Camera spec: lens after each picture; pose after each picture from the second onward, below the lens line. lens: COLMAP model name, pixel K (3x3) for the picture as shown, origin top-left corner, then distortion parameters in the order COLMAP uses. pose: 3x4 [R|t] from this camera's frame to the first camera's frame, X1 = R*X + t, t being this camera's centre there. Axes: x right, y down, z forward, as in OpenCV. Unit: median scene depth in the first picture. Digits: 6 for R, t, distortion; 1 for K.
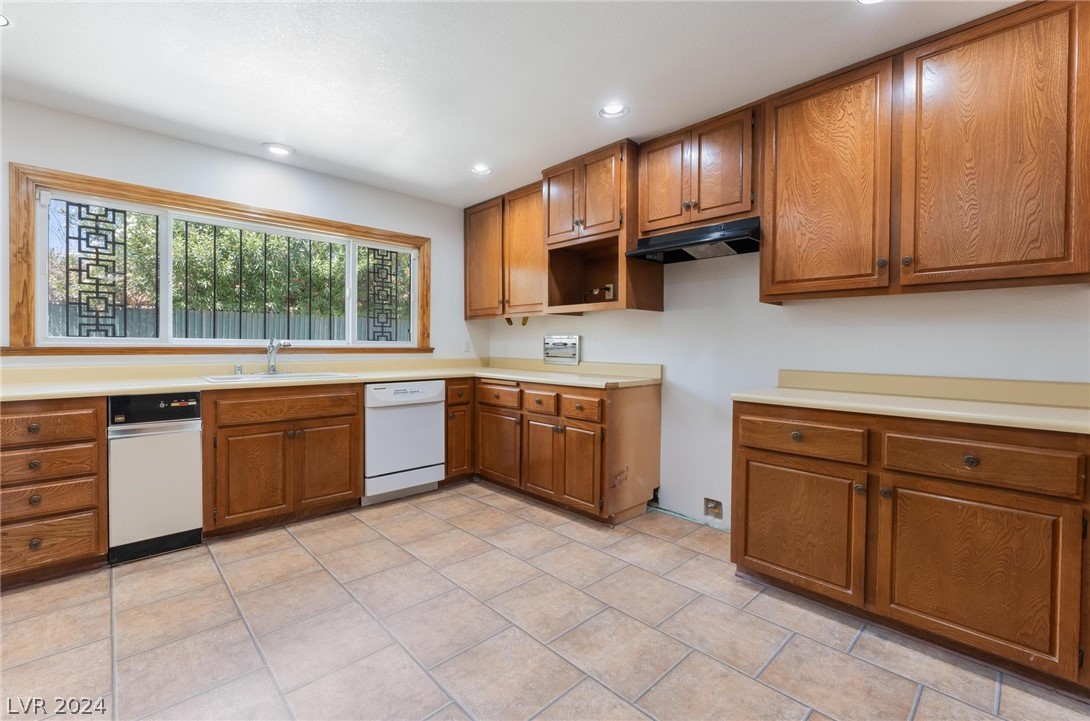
lens RADIAL K [[465.6, 0, 542.4], [0, 465.6, 351.0], [0, 0, 1]] dist [-0.001497, 0.000147]
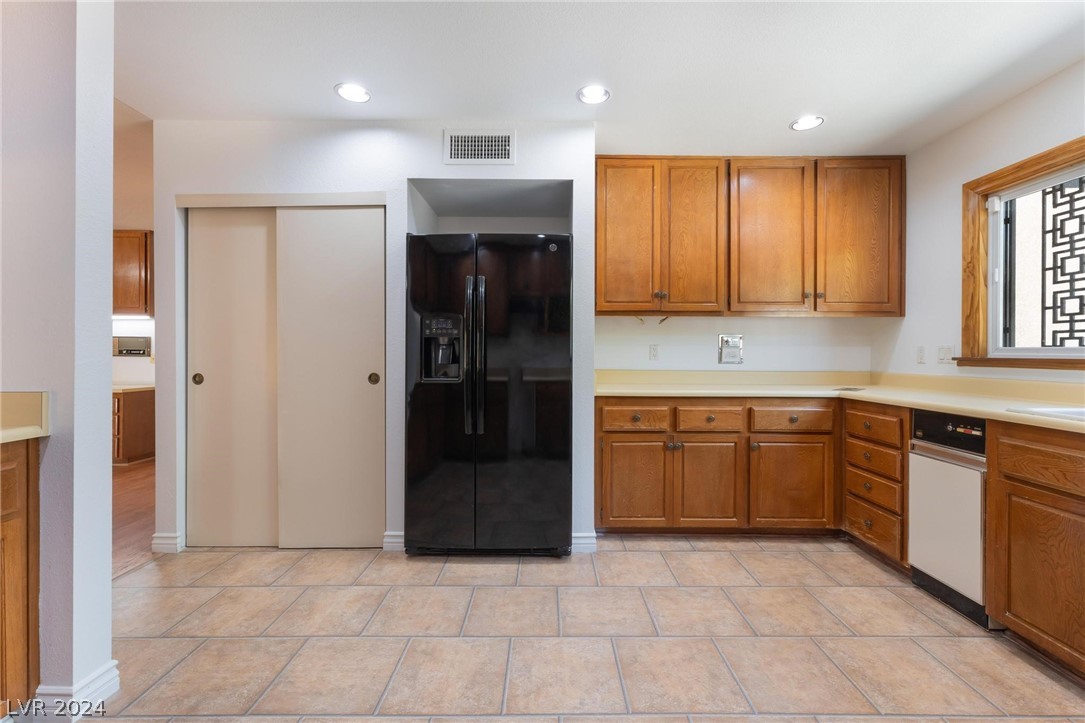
lens RADIAL K [[448.3, 0, 540.1], [0, 448.3, 348.2], [0, 0, 1]] dist [-0.001542, -0.000200]
pose [[-0.692610, -0.013916, -0.721178, 0.275658], [-0.014474, 0.999881, -0.005394, -0.011215], [0.721167, 0.006702, -0.692729, 1.044865]]
